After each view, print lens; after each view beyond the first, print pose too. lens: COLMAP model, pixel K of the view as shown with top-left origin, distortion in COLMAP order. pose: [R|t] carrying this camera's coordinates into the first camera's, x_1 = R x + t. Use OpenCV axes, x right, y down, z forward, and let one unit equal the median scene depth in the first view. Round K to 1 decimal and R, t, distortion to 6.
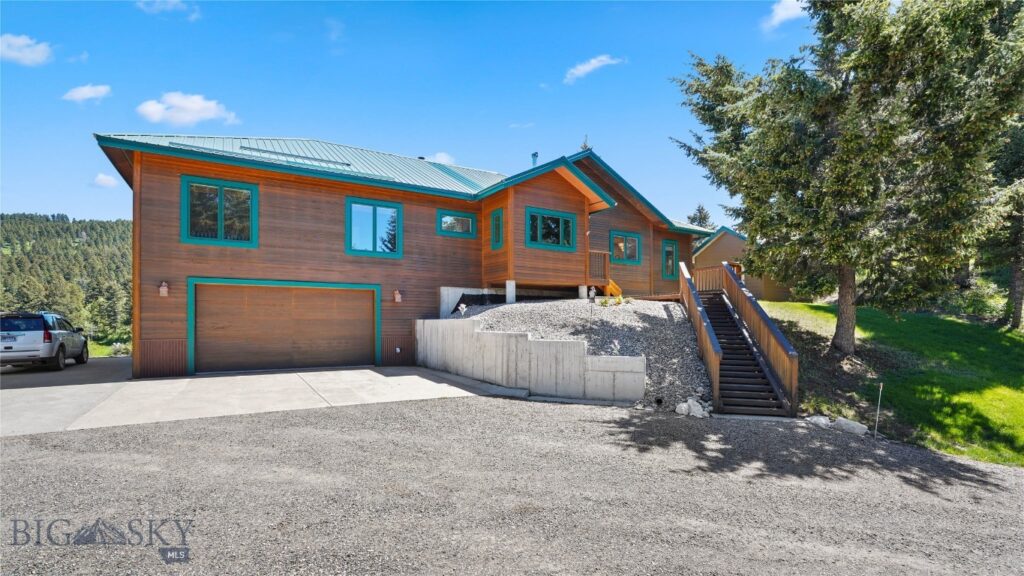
lens RADIAL K [[467.4, 0, 511.4], [0, 467.4, 288.4], [0, 0, 1]] dist [-0.010311, 0.004447]
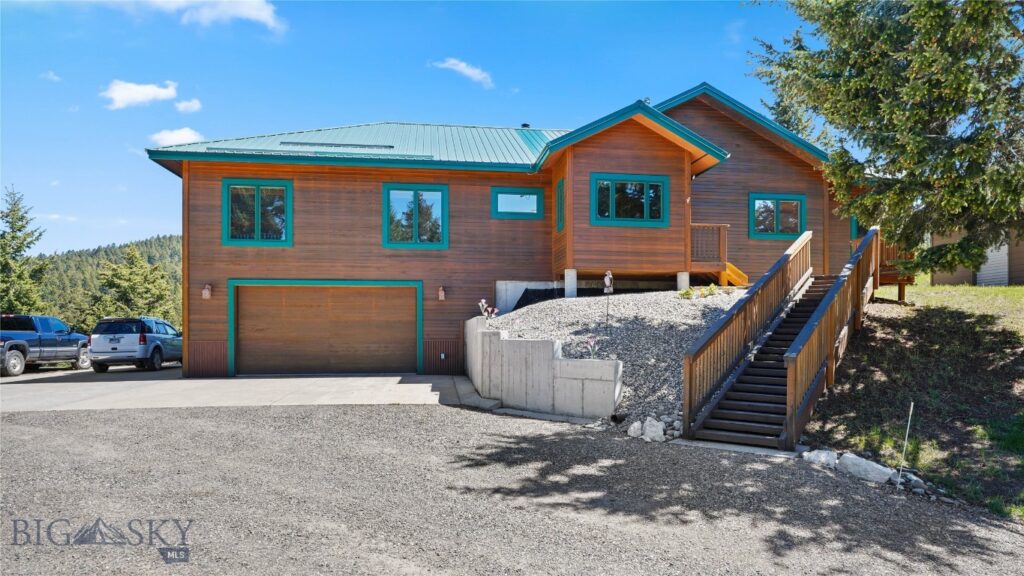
lens RADIAL K [[609.1, 0, 512.6], [0, 609.1, 288.0], [0, 0, 1]] dist [-0.003168, 0.001036]
pose [[0.920236, -0.032137, -0.390042, 0.372388], [0.031013, 0.999477, -0.009179, 0.025288], [0.390133, -0.003649, 0.920751, 0.028018]]
